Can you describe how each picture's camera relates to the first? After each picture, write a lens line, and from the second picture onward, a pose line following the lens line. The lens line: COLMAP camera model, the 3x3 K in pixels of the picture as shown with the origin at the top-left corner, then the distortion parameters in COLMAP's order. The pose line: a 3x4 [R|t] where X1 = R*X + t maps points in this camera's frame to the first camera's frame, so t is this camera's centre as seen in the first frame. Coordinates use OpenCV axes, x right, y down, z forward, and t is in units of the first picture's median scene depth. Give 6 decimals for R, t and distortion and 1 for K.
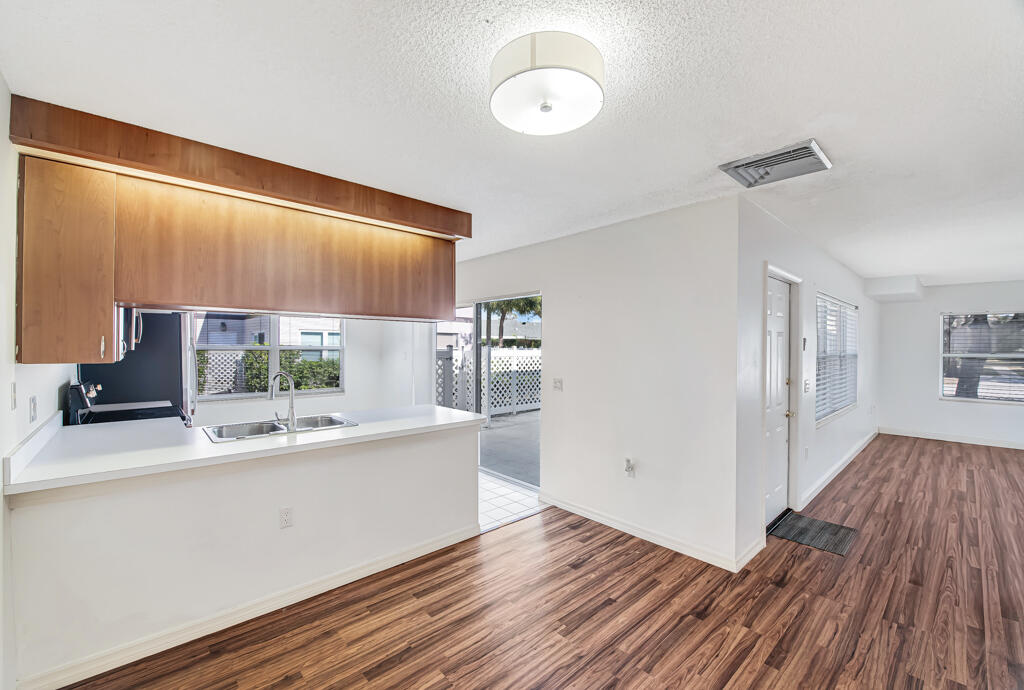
lens RADIAL K [[414.7, 0, 502.3], [0, 414.7, 347.4], [0, 0, 1]] dist [-0.016463, -0.000411]
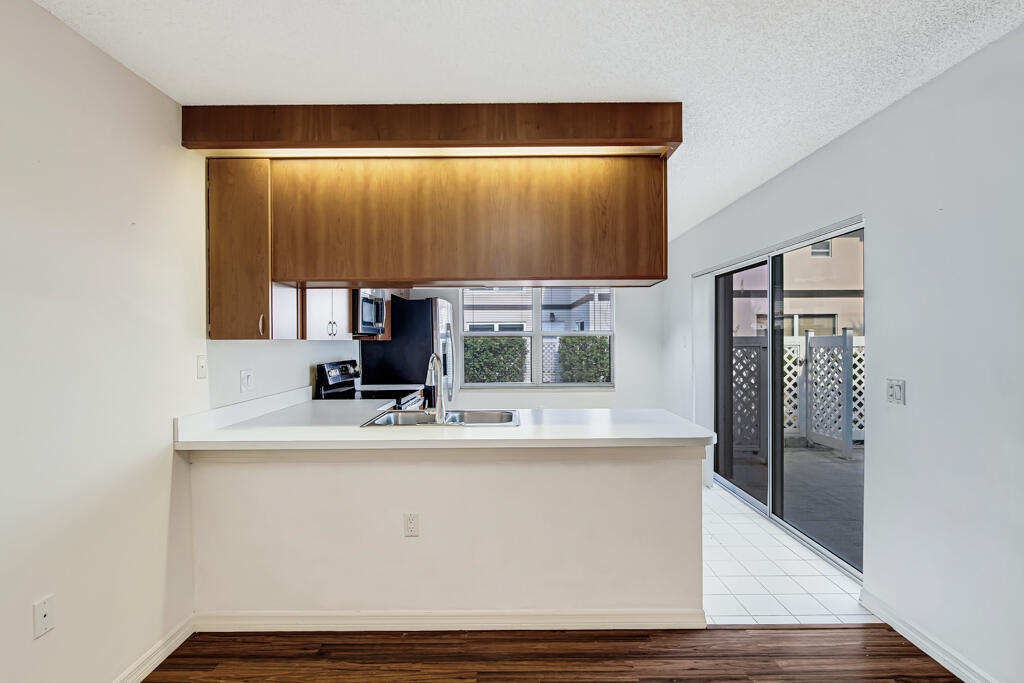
lens RADIAL K [[500.9, 0, 513.1], [0, 500.9, 342.8], [0, 0, 1]] dist [-0.008381, 0.000248]
pose [[0.750914, -0.003497, -0.660391, 0.293695], [0.008644, 0.999952, 0.004534, 0.036307], [0.660344, -0.009113, 0.750908, 0.357173]]
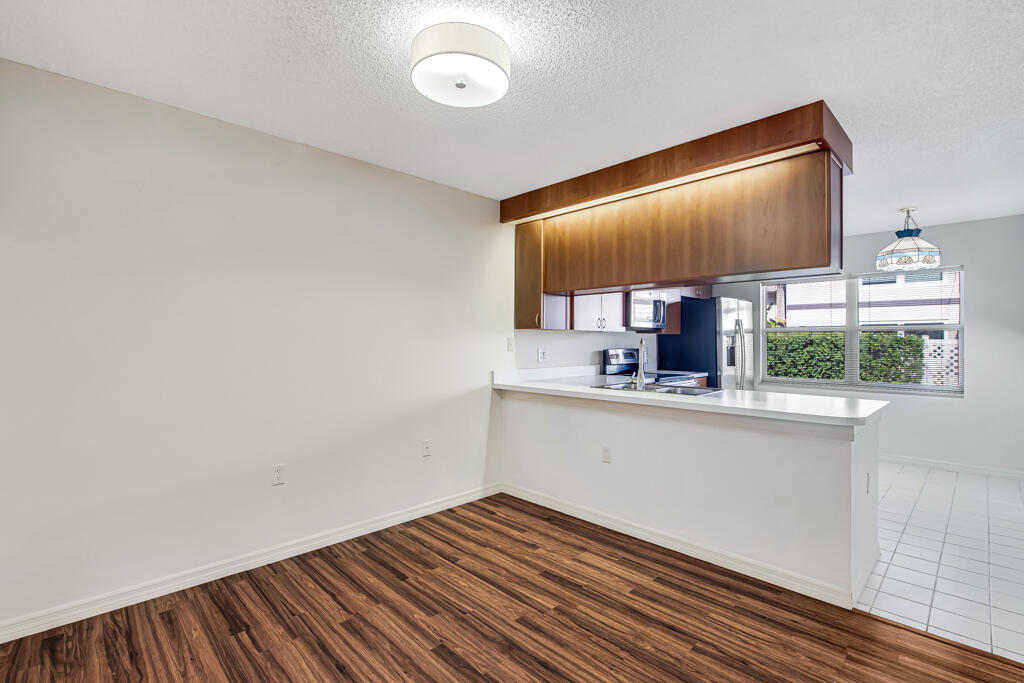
lens RADIAL K [[460.8, 0, 513.4], [0, 460.8, 338.1], [0, 0, 1]] dist [-0.011472, -0.001853]
pose [[0.054919, -0.011834, -0.998421, 0.792630], [-0.003978, 0.999919, -0.012071, 0.081067], [0.998483, 0.004635, 0.054867, 0.618951]]
